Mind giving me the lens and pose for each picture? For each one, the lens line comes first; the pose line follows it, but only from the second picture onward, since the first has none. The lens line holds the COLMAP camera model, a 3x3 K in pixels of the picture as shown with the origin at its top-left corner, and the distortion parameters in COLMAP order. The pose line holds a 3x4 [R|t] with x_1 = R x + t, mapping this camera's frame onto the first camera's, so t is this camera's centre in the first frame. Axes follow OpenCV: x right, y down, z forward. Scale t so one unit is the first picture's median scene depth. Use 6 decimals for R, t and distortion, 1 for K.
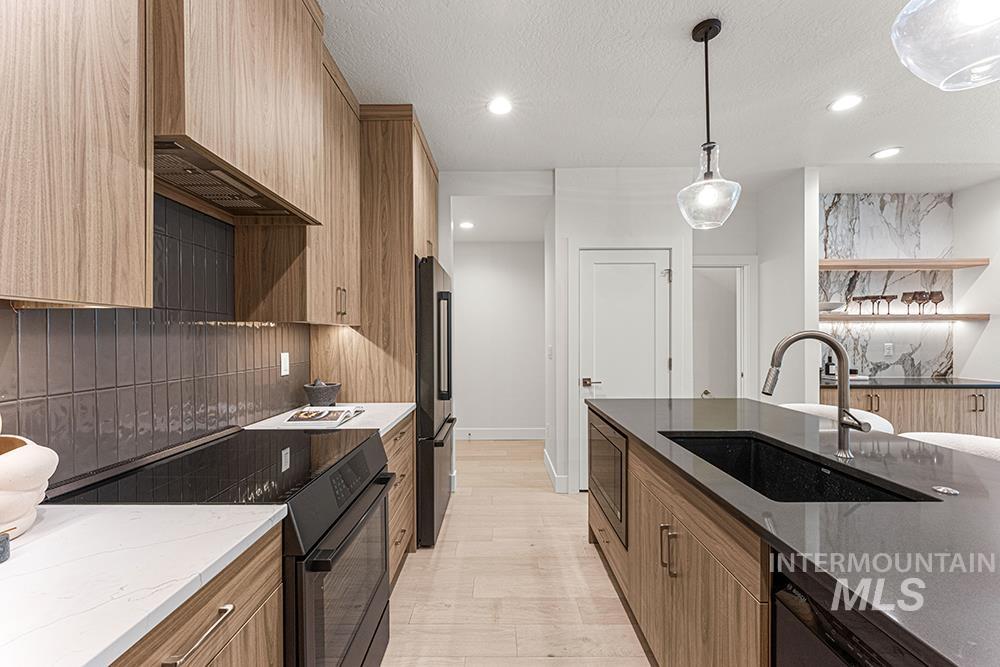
lens RADIAL K [[402.2, 0, 494.4], [0, 402.2, 336.0], [0, 0, 1]] dist [-0.000467, -0.000112]
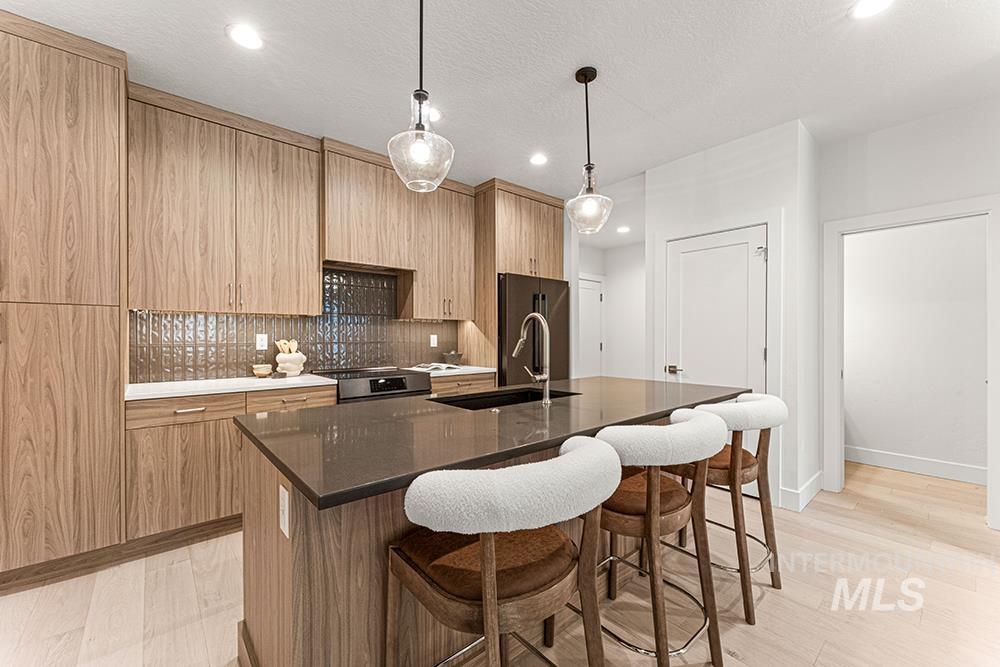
lens RADIAL K [[402.2, 0, 494.4], [0, 402.2, 336.0], [0, 0, 1]] dist [-0.000467, -0.000112]
pose [[0.658530, 0.002446, -0.752551, 0.972718], [0.000984, 0.999991, 0.004112, 0.034202], [0.752554, -0.003448, 0.658522, -0.031727]]
